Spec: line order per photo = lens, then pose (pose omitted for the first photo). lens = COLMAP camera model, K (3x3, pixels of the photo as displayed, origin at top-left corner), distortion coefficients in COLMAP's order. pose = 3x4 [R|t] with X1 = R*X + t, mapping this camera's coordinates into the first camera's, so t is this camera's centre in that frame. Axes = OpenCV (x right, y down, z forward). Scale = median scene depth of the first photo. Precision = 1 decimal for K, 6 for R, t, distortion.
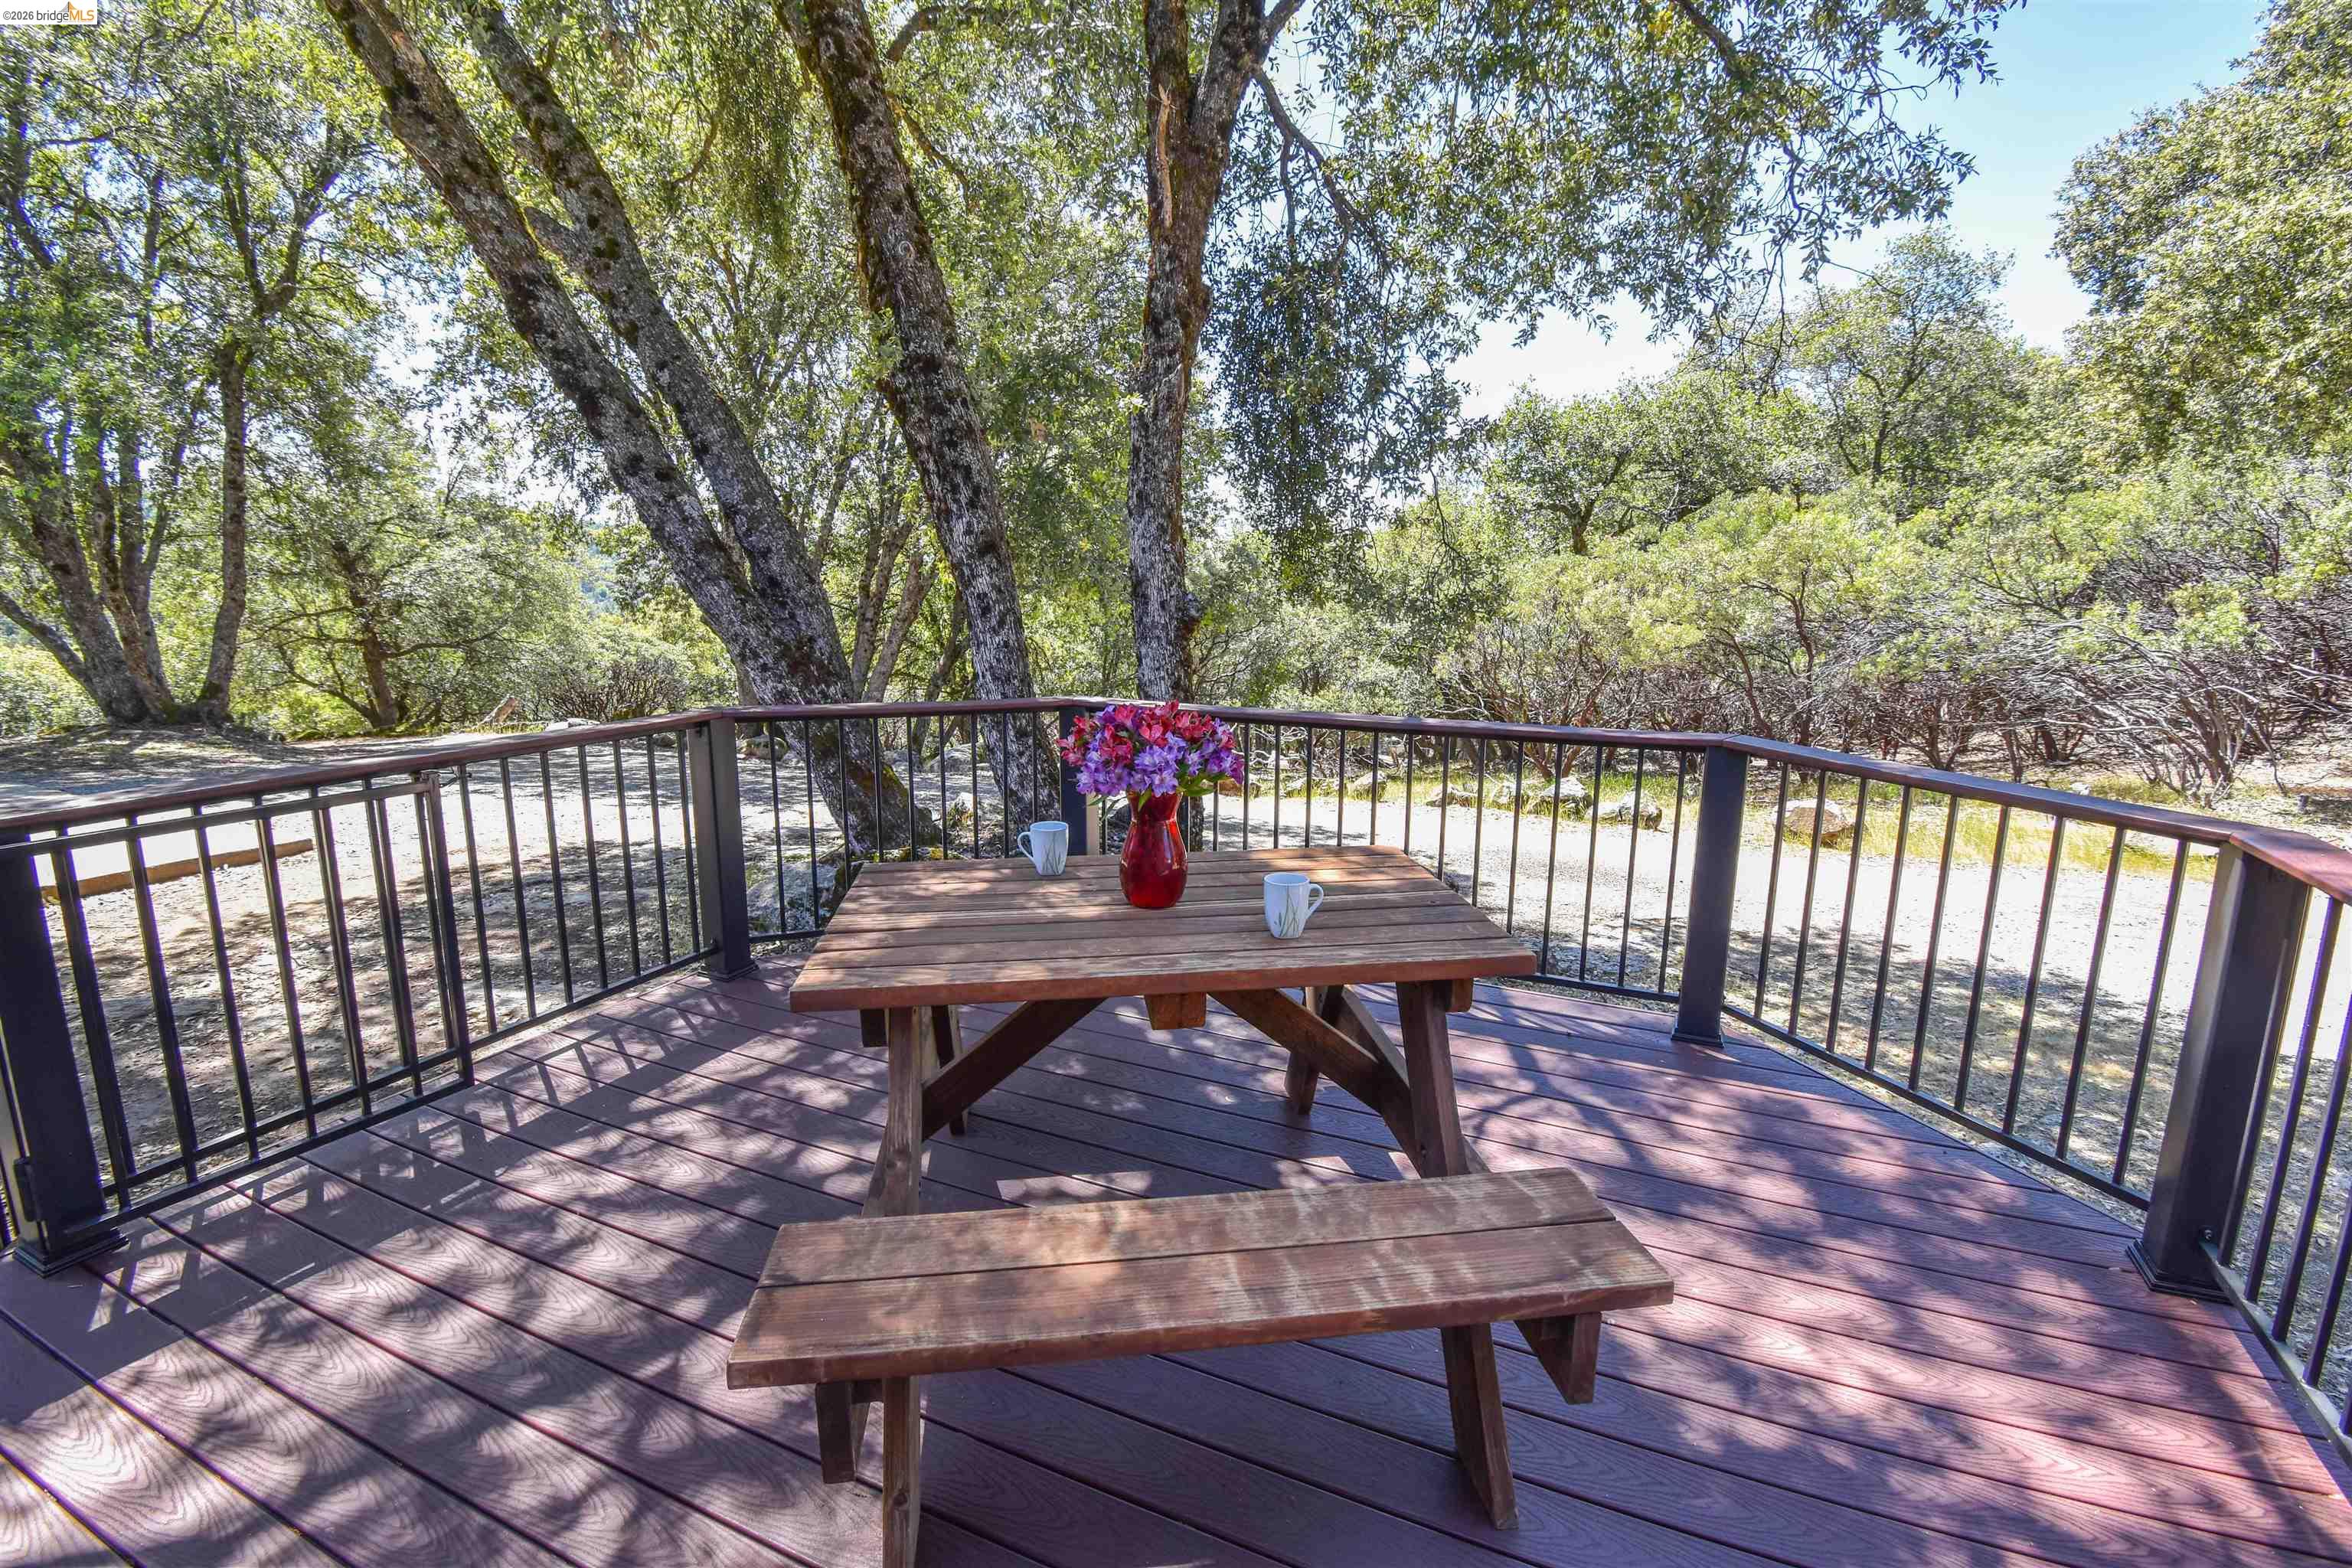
lens RADIAL K [[1054.9, 0, 1195.6], [0, 1054.9, 784.8], [0, 0, 1]] dist [0.010426, -0.020635]
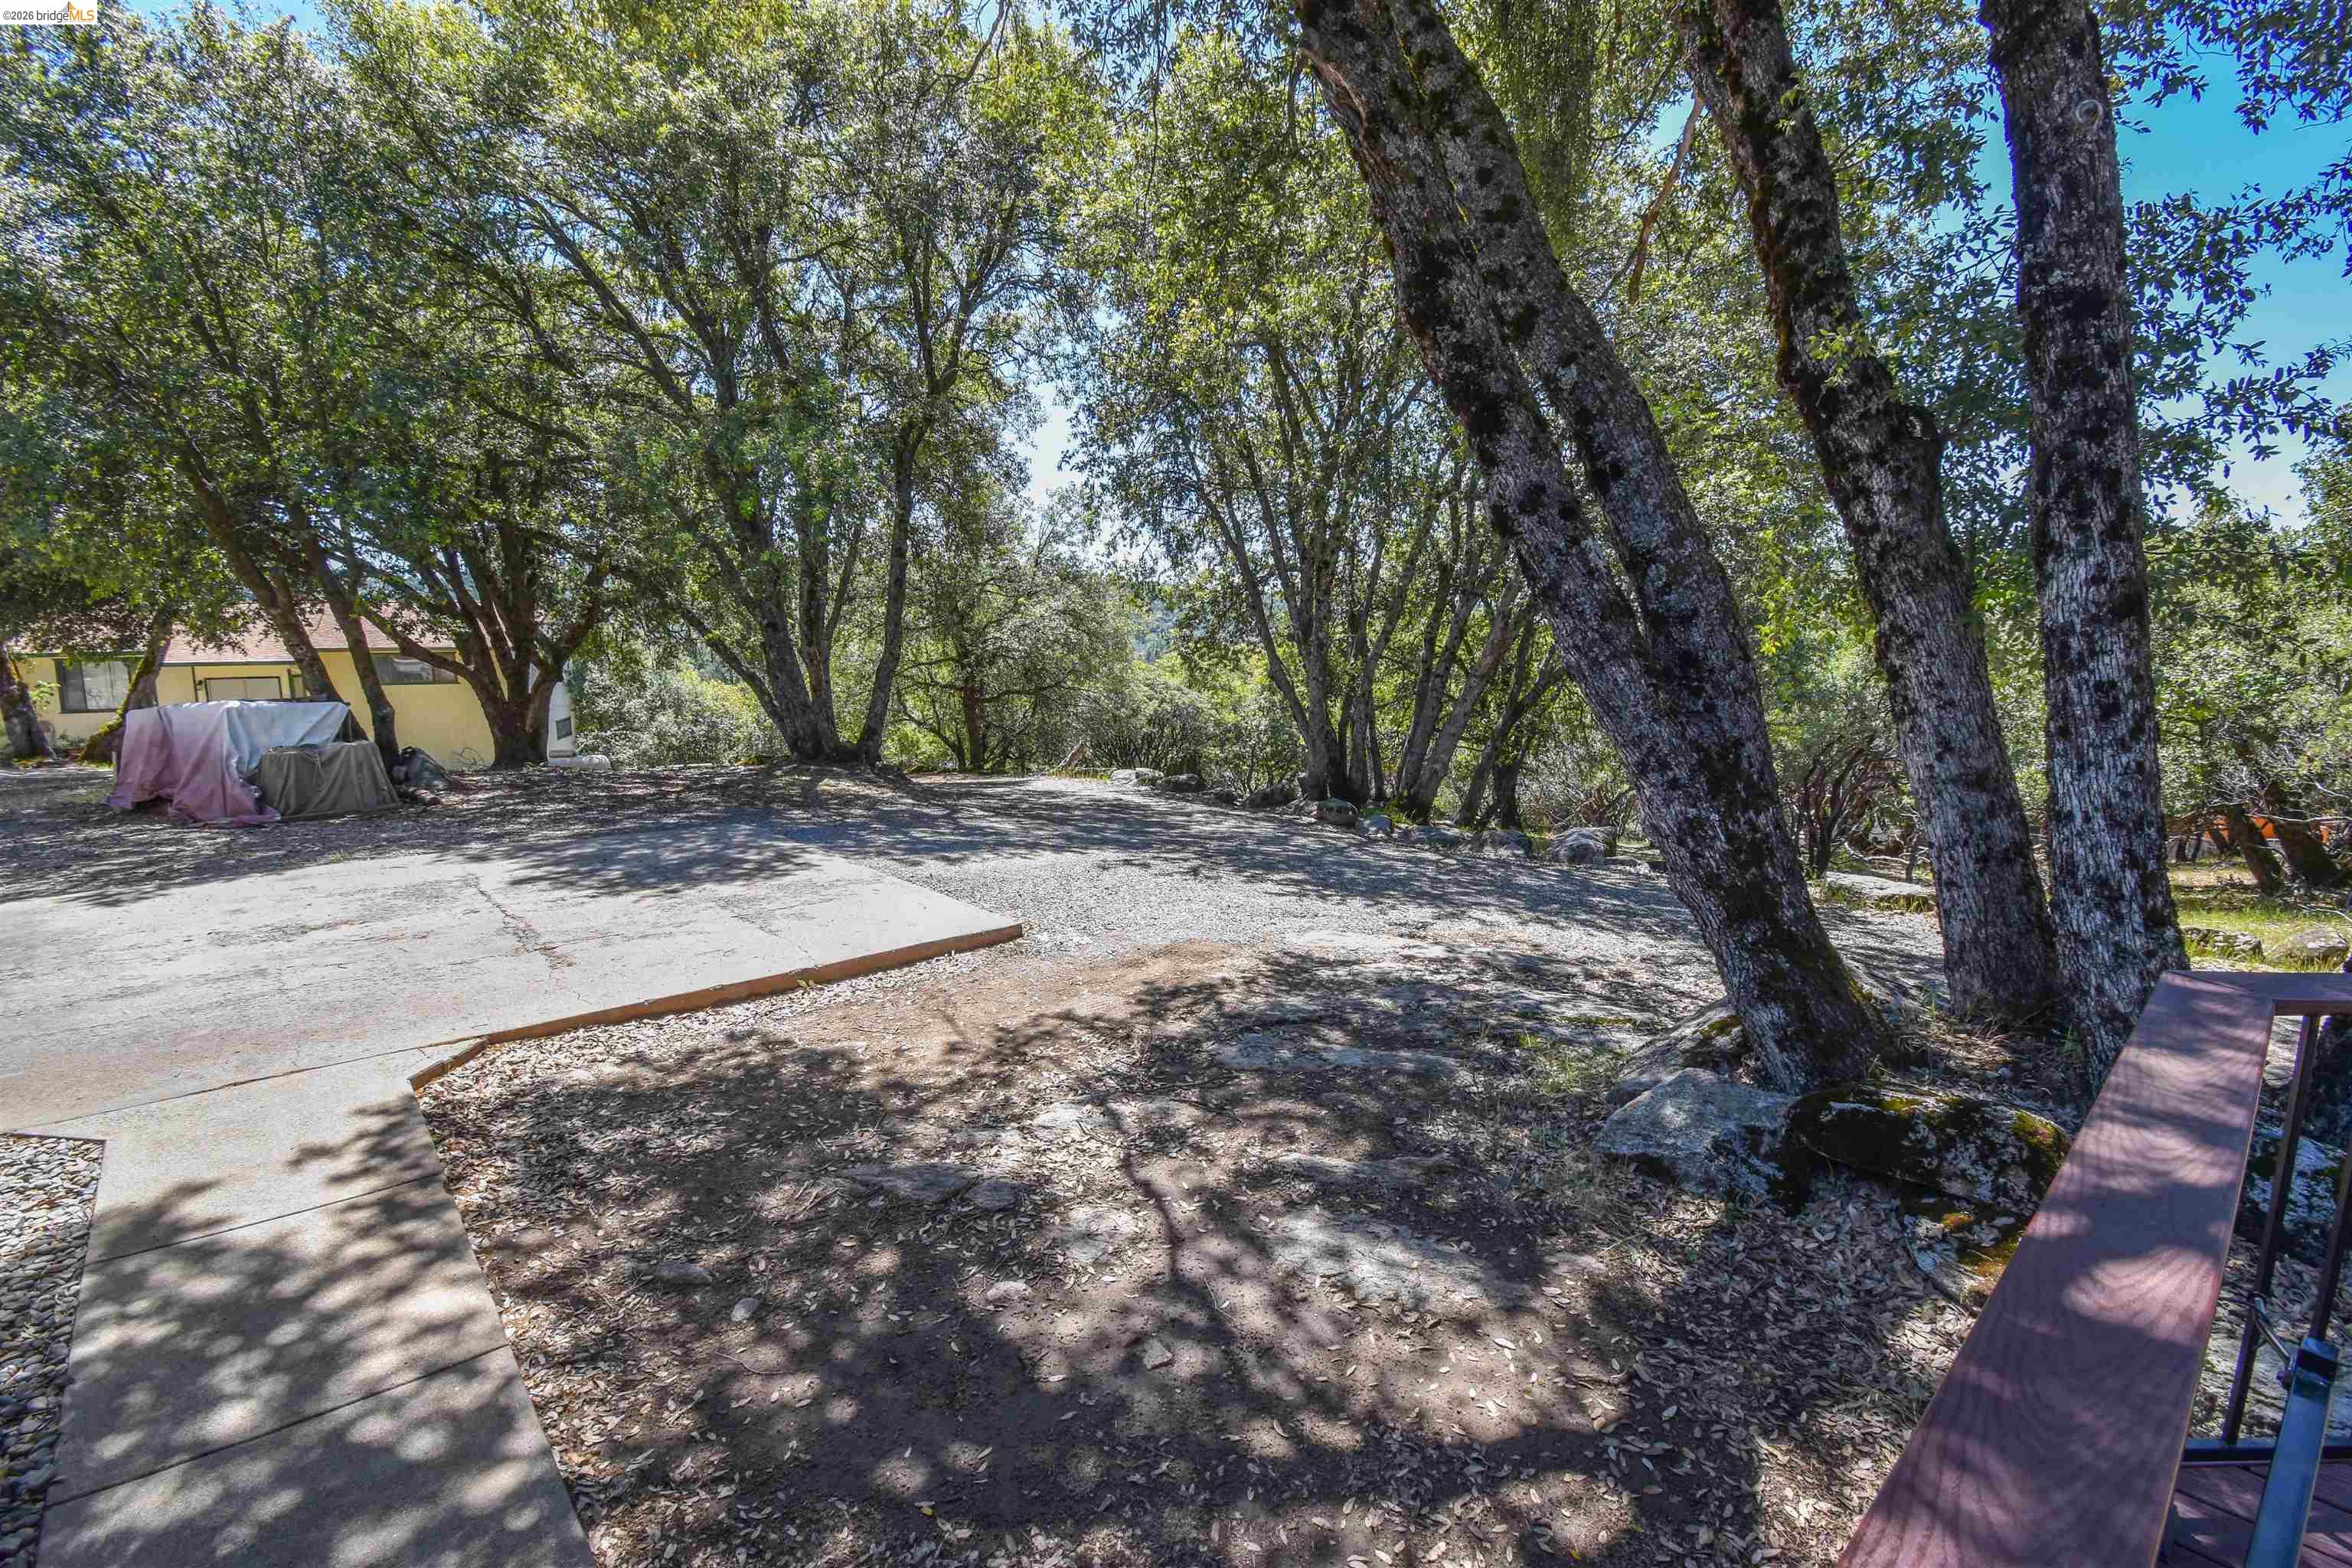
lens RADIAL K [[1054.9, 0, 1192.5], [0, 1054.9, 792.9], [0, 0, 1]] dist [0.010426, -0.020635]
pose [[0.914729, 0.053139, -0.400558, -0.145256], [-0.066632, 0.997581, -0.019822, -0.024422], [0.398535, 0.044821, 0.916057, 0.085368]]
